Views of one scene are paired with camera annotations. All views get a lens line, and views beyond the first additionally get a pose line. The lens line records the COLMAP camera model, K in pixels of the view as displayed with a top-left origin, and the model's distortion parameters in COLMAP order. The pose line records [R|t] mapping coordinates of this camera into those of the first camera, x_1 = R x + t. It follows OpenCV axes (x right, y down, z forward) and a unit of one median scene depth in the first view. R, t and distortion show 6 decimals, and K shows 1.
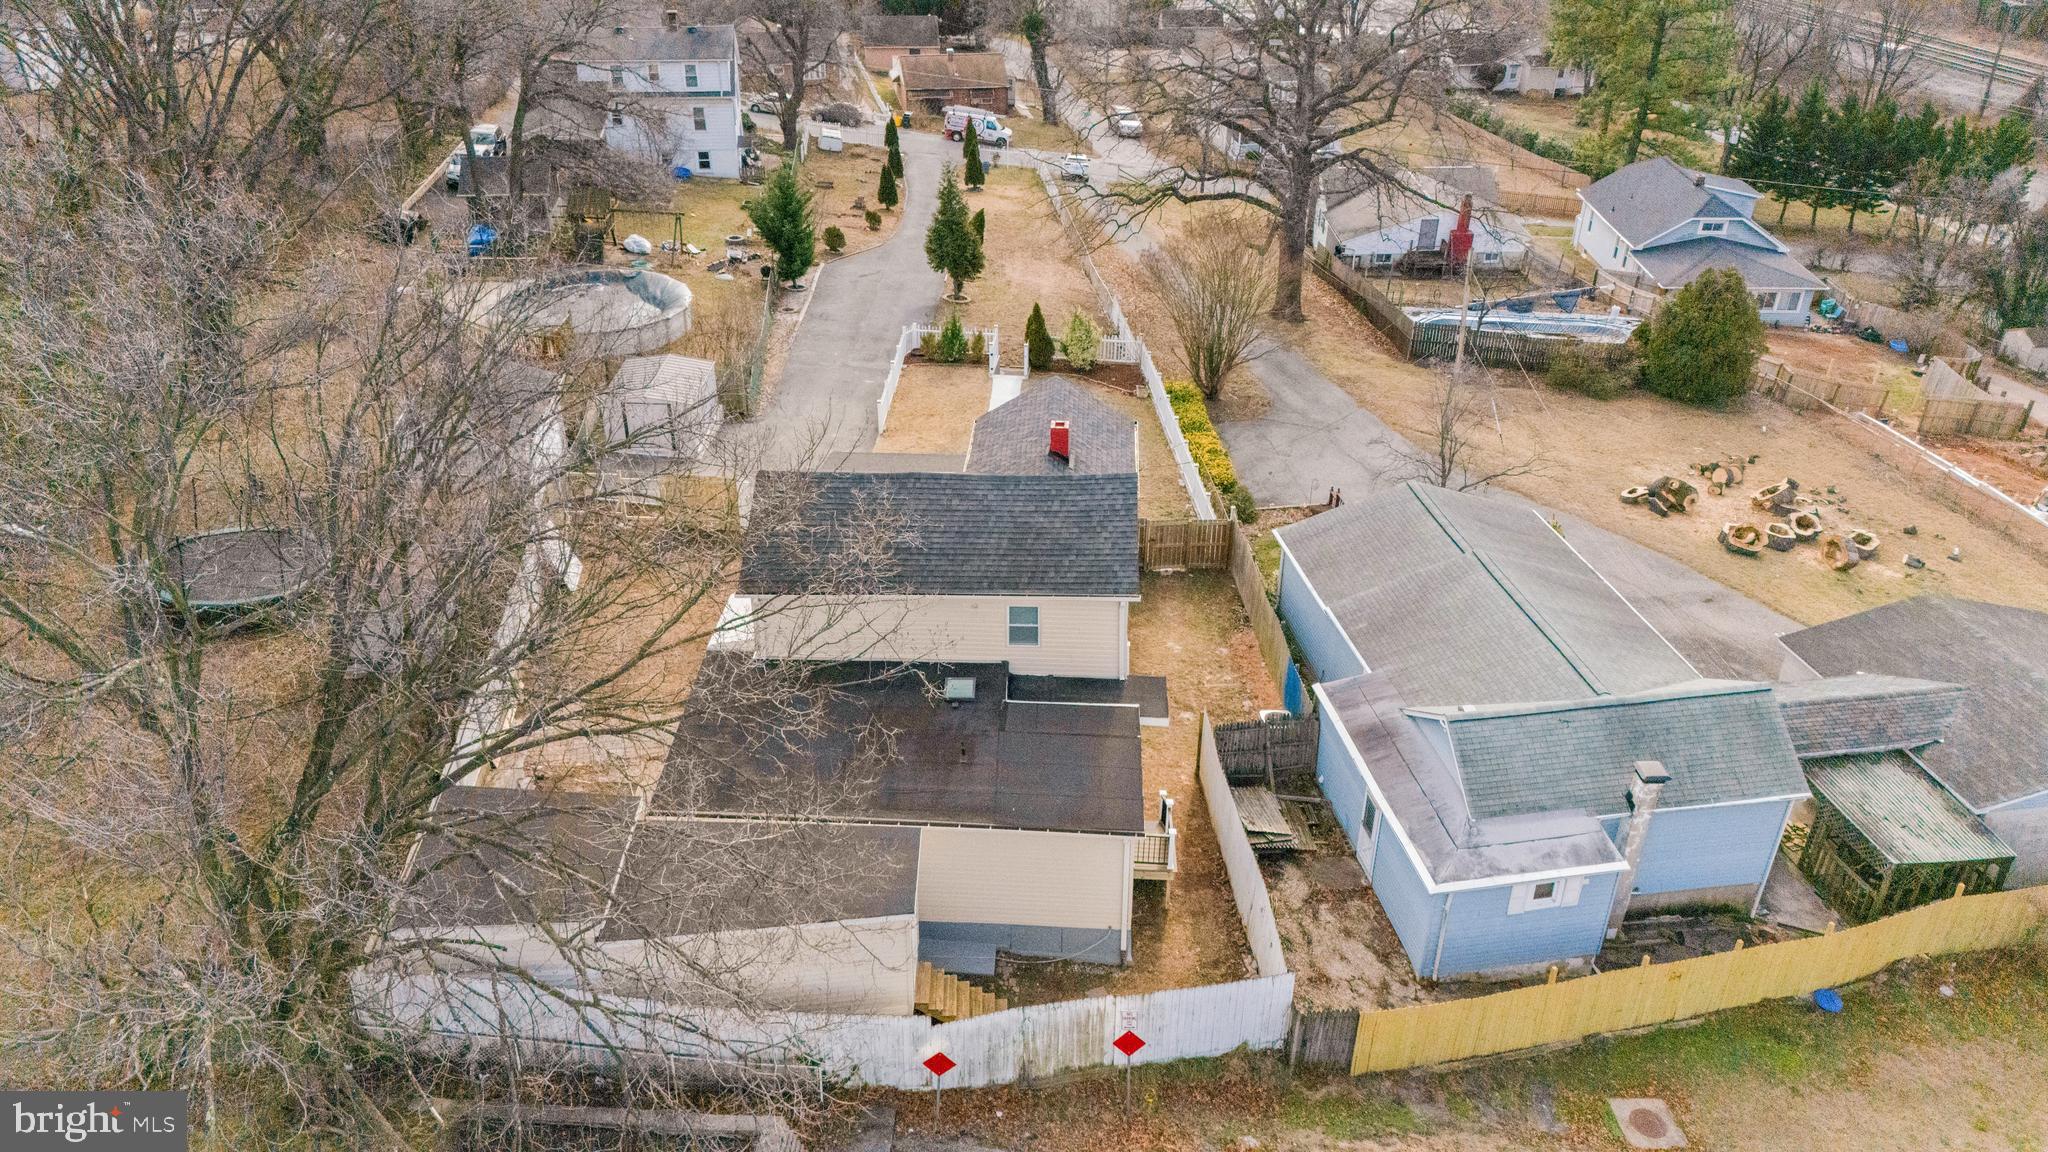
lens RADIAL K [[1493.1, 0, 1024.0], [0, 1493.1, 576.0], [0, 0, 1]] dist [0.109234, -0.086444]
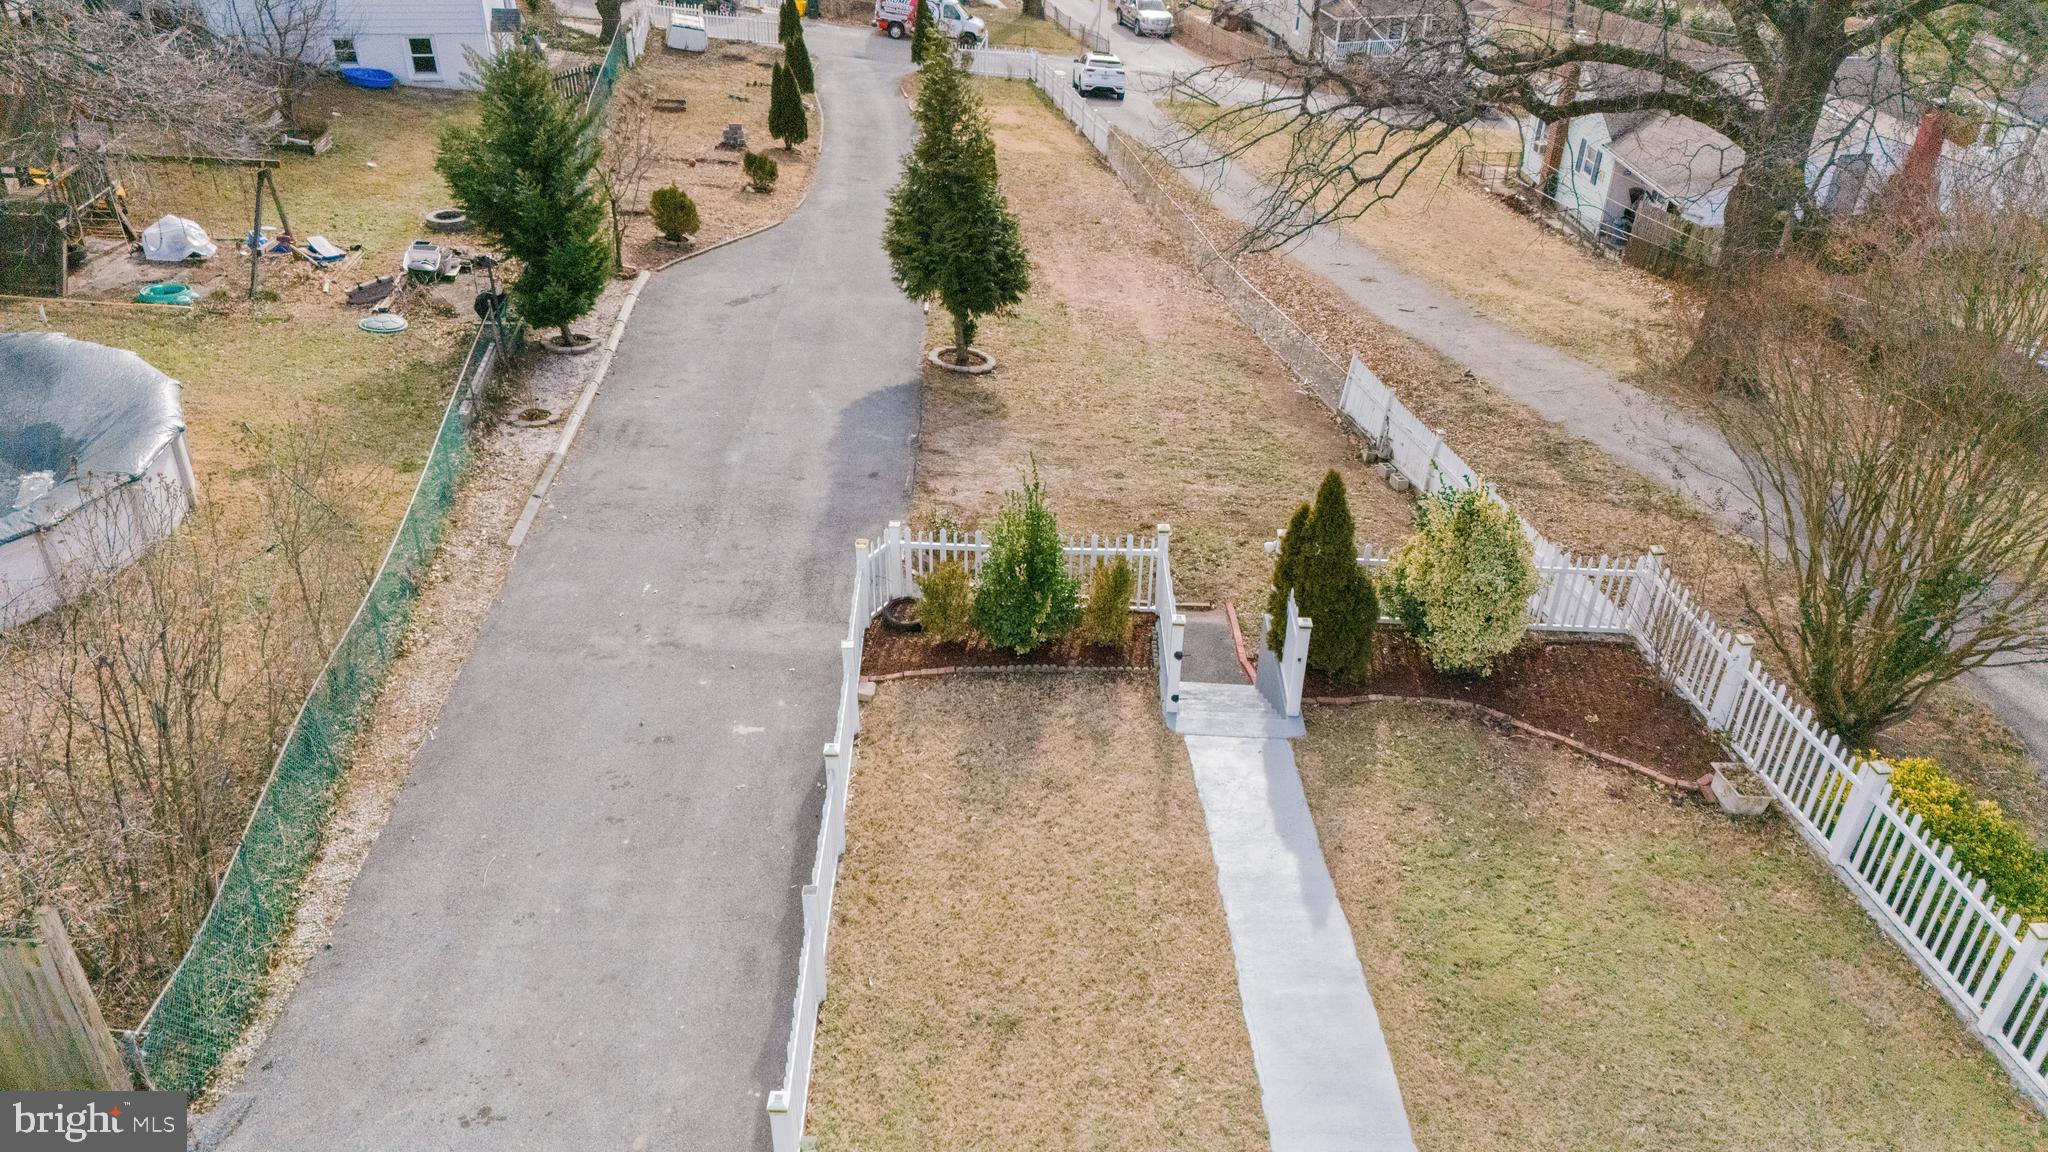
lens RADIAL K [[1493.1, 0, 1024.0], [0, 1493.1, 576.0], [0, 0, 1]] dist [0.109234, -0.086444]
pose [[0.997989, -0.029555, 0.056078, -0.108274], [0.027508, 0.998939, 0.036926, -0.285203], [-0.057109, -0.035309, 0.997743, 1.179662]]
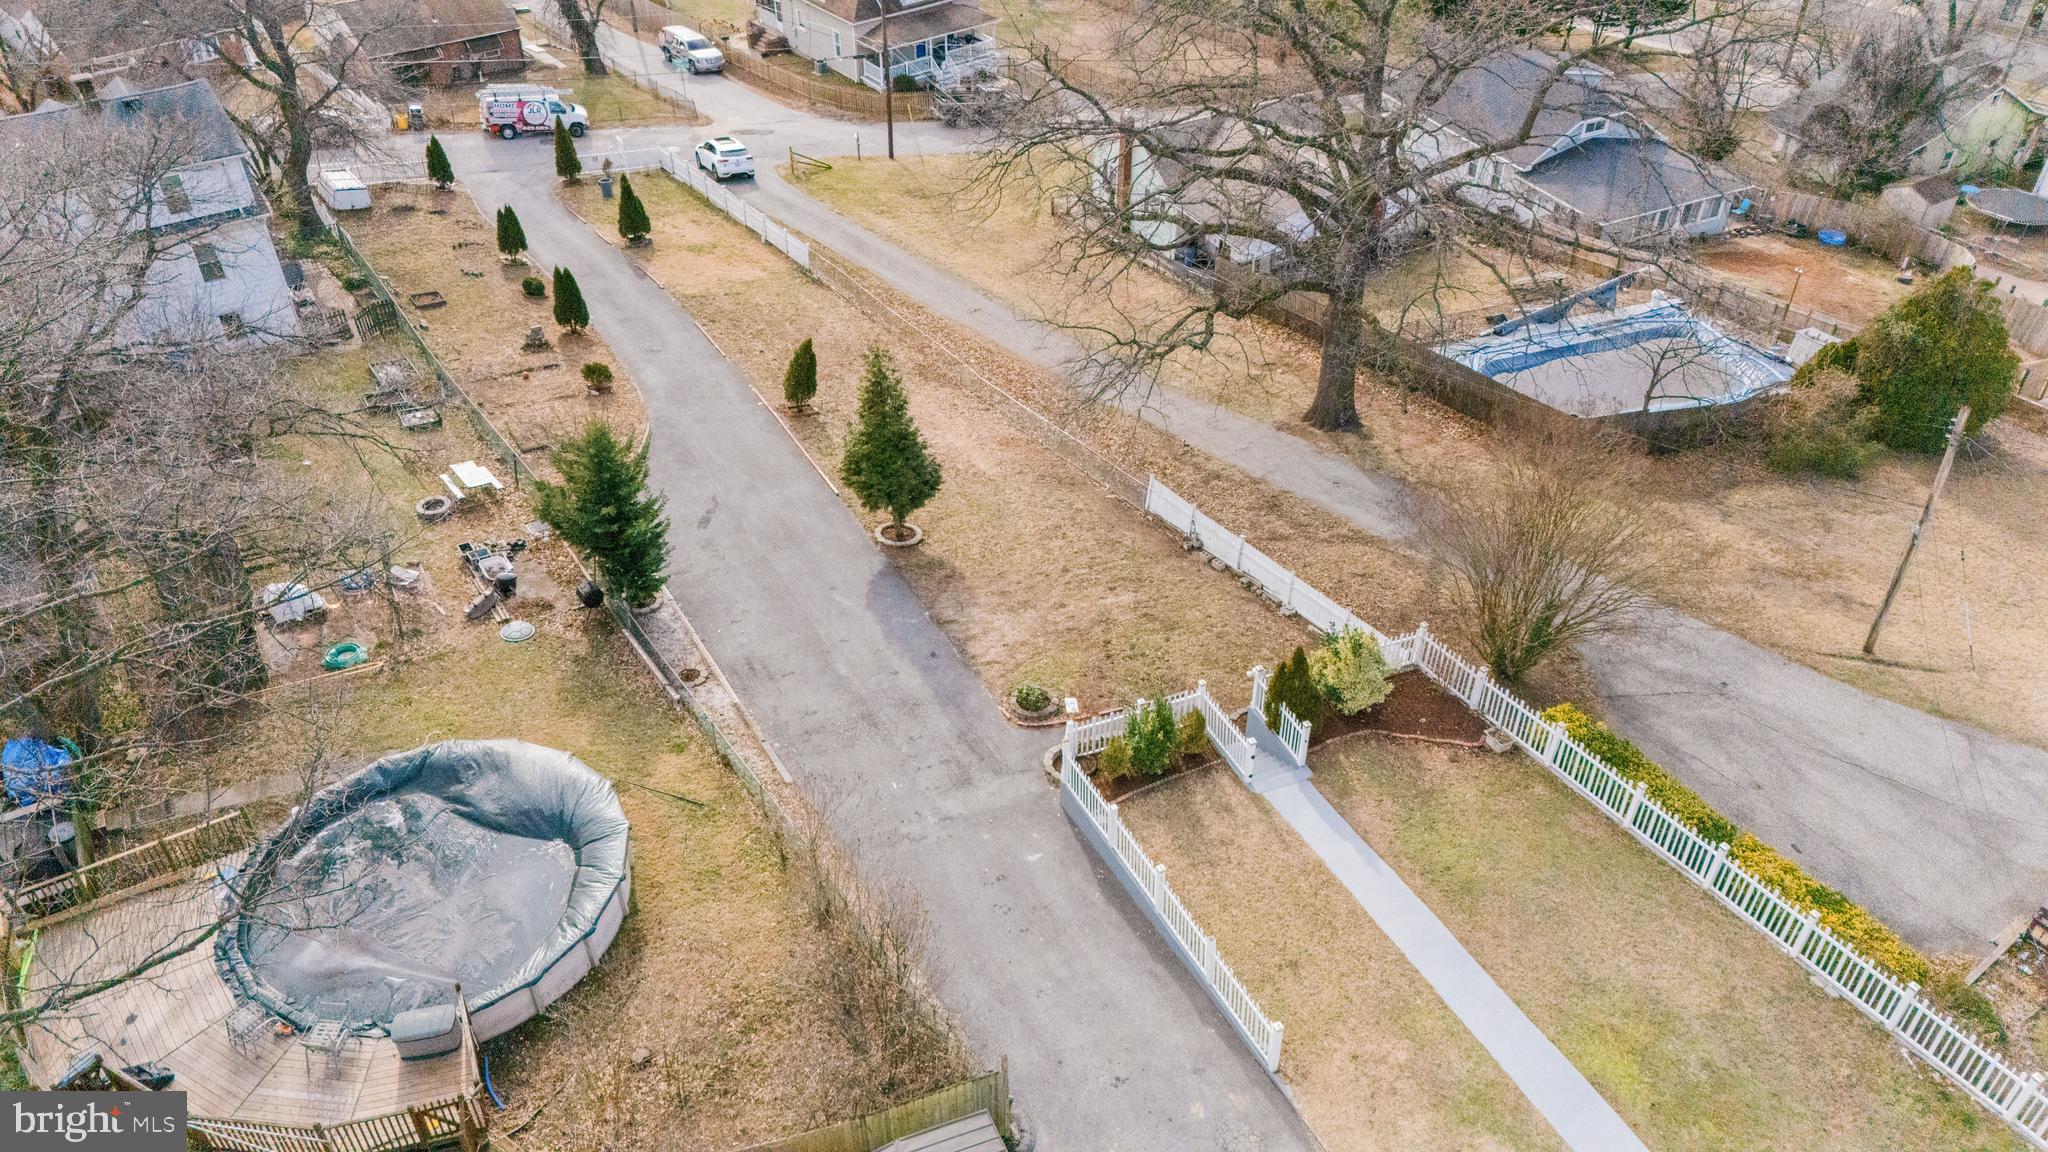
lens RADIAL K [[1493.1, 0, 1024.0], [0, 1493.1, 576.0], [0, 0, 1]] dist [0.109234, -0.086444]
pose [[0.886723, -0.295120, 0.355845, -0.452941], [0.242998, 0.952355, 0.184313, -0.550537], [-0.393286, -0.076965, 0.916189, 0.862231]]
